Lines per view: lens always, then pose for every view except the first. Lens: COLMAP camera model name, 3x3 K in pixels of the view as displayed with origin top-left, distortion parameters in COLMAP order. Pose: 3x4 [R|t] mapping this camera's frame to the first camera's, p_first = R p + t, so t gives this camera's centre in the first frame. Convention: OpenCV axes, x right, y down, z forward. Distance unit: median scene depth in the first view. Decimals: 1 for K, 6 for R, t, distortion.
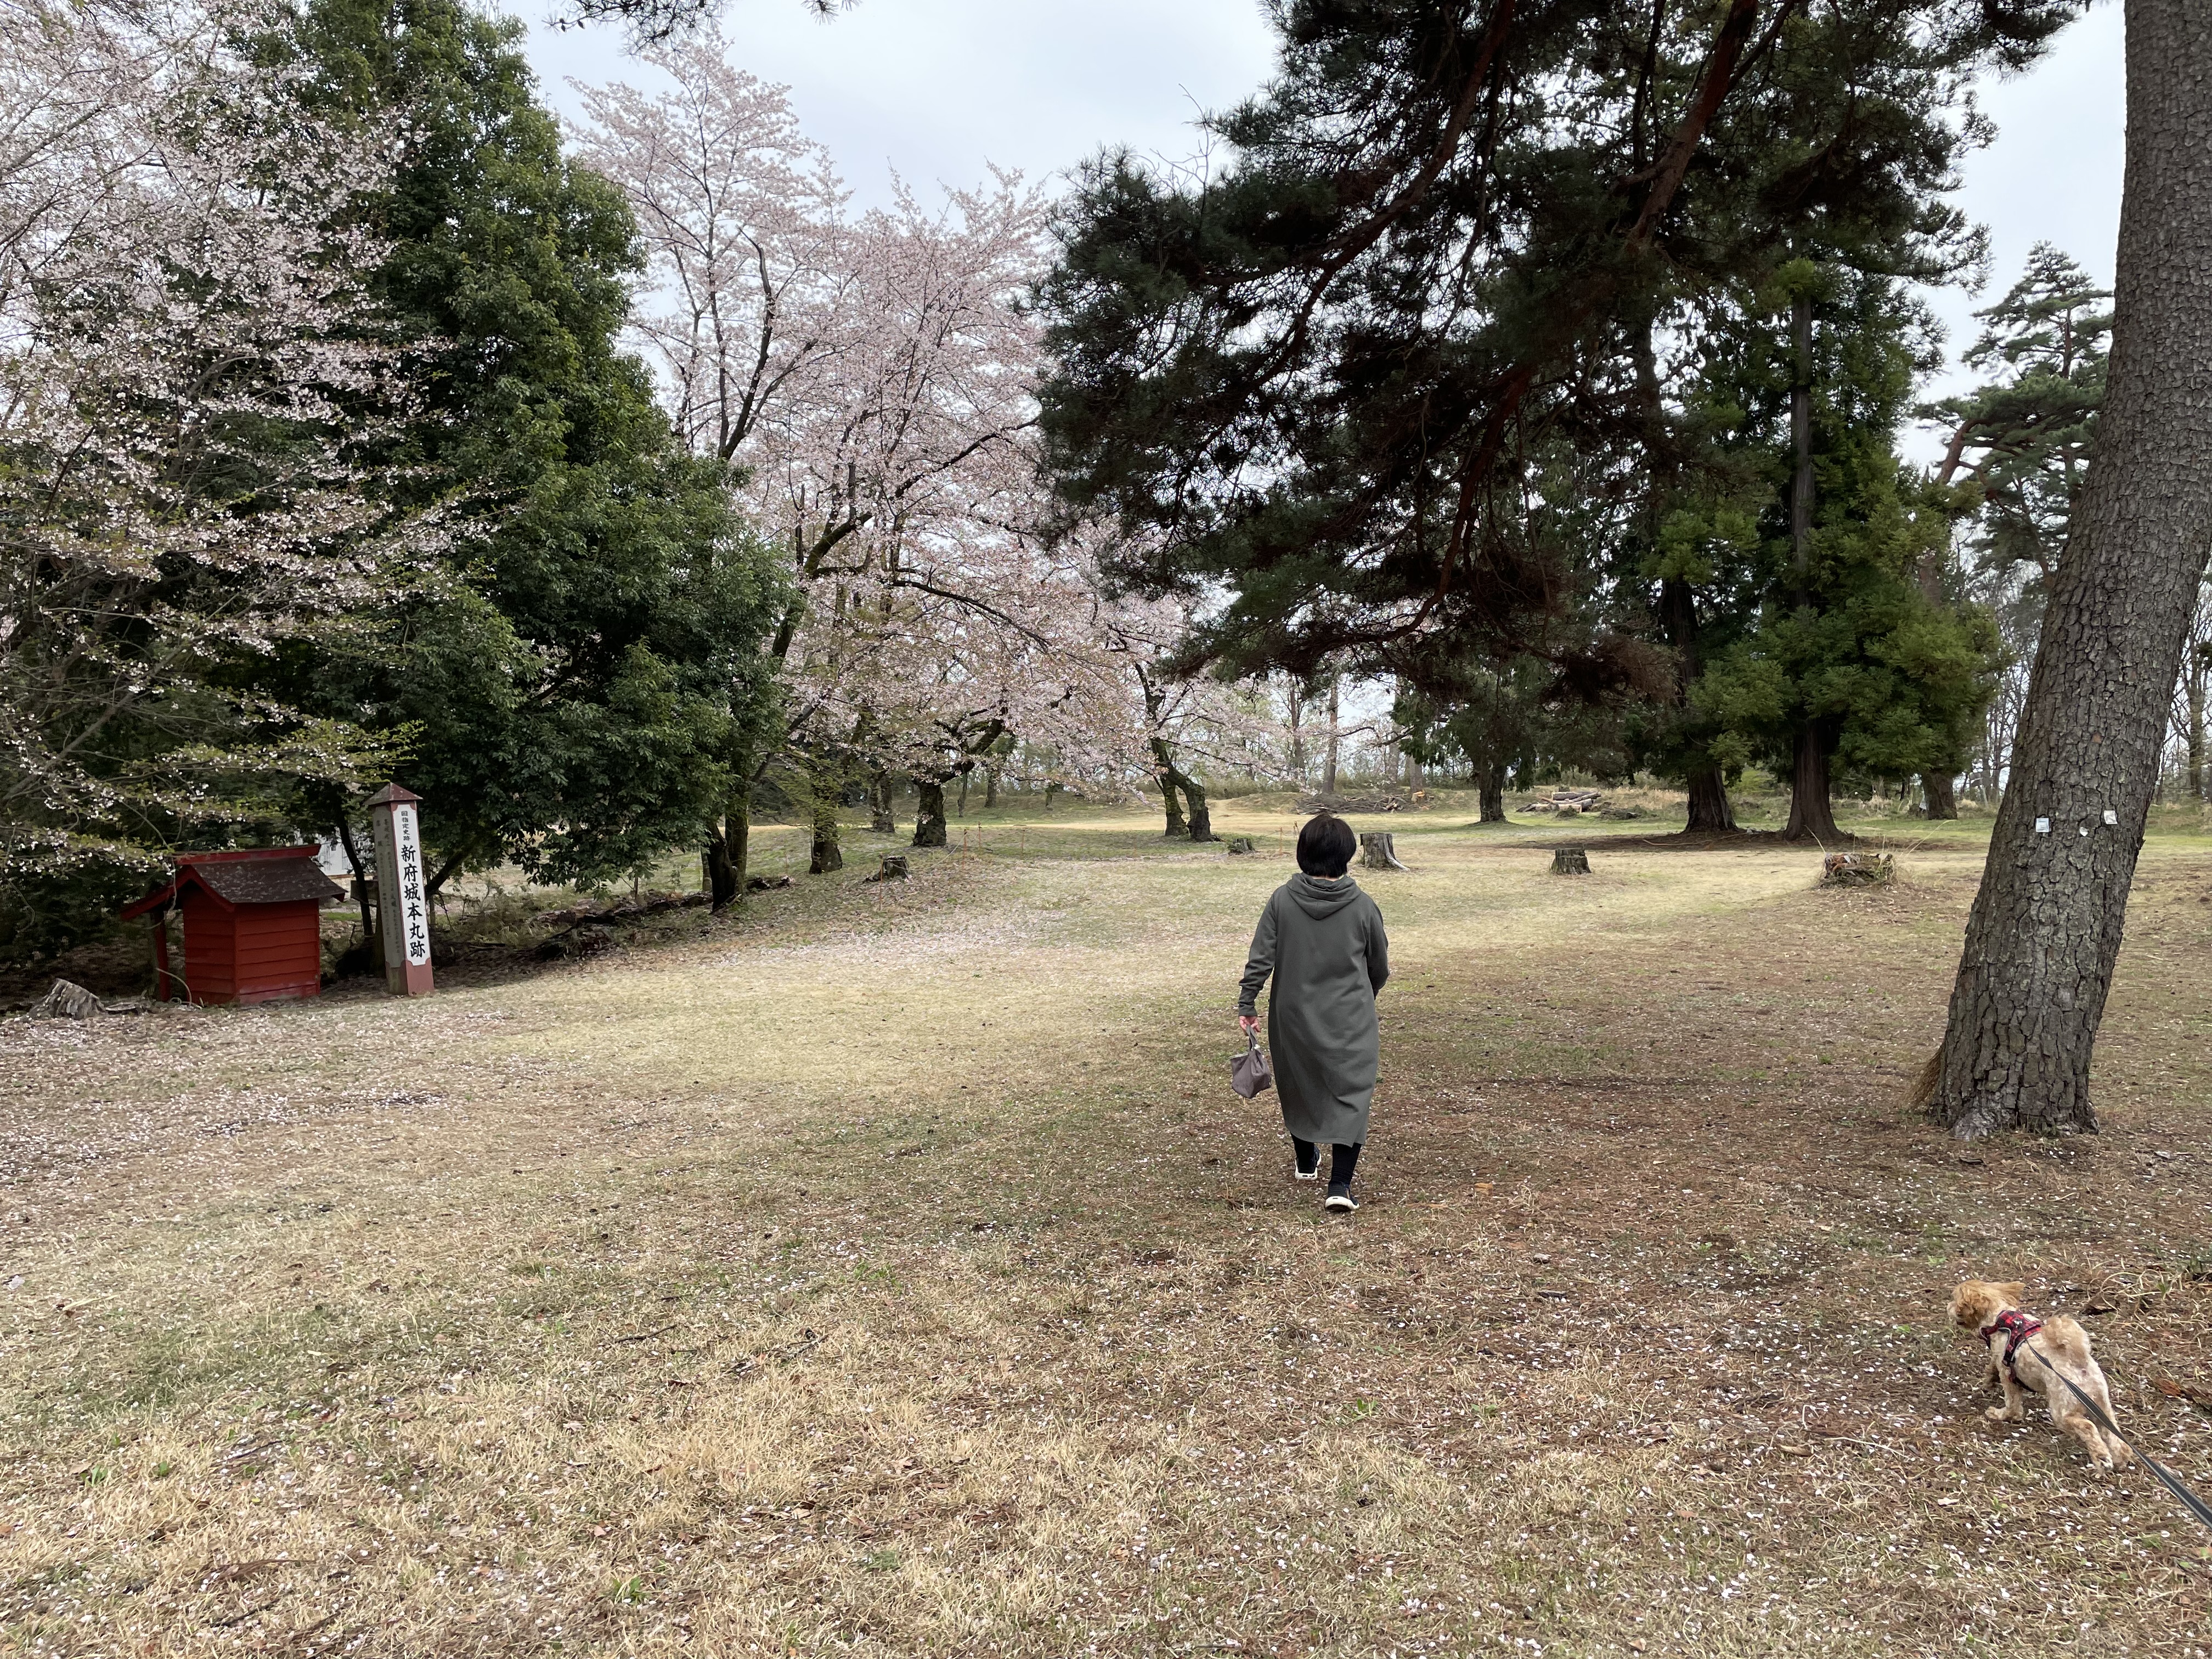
lens RADIAL K [[1660.0, 0, 1106.0], [0, 1660.0, 829.5], [0, 0, 1]] dist [0.087869, -0.114839]
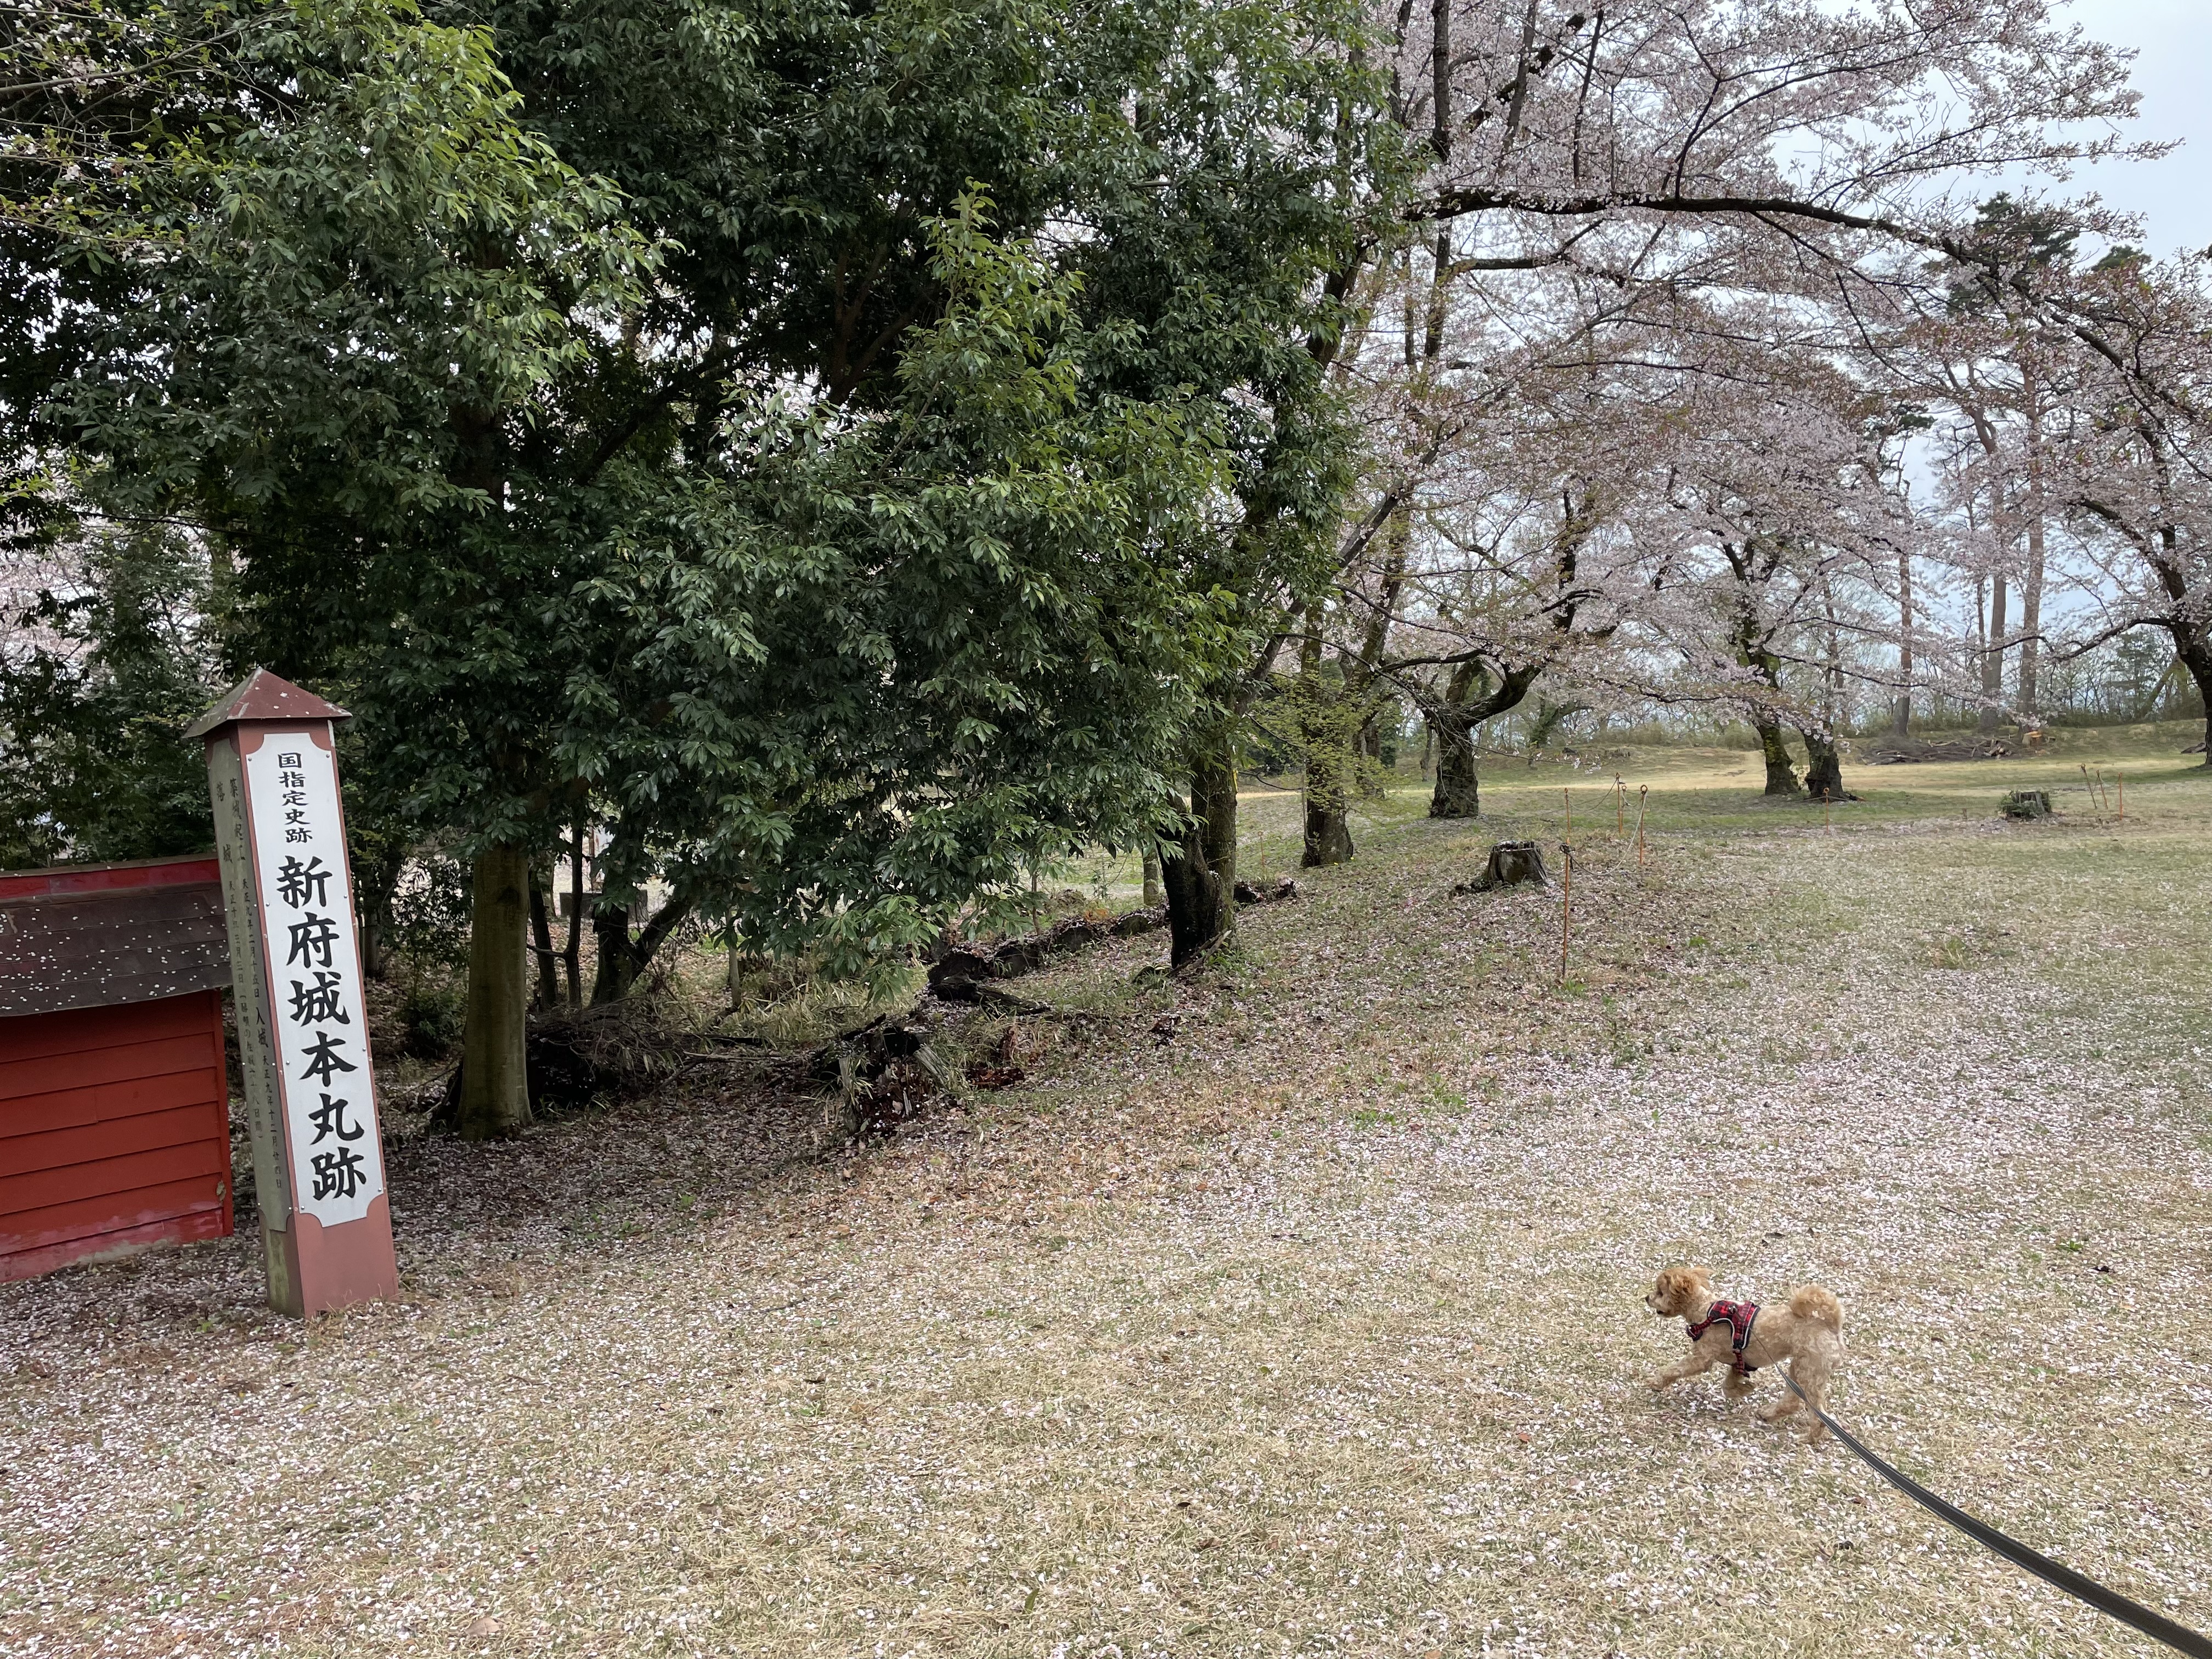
lens RADIAL K [[1660.0, 0, 1106.0], [0, 1660.0, 829.5], [0, 0, 1]] dist [0.087869, -0.114839]
pose [[0.968324, -0.019839, -0.248909, -0.147600], [0.024284, 0.999596, 0.014798, 0.002375], [0.248514, -0.020374, 0.968414, 0.583938]]
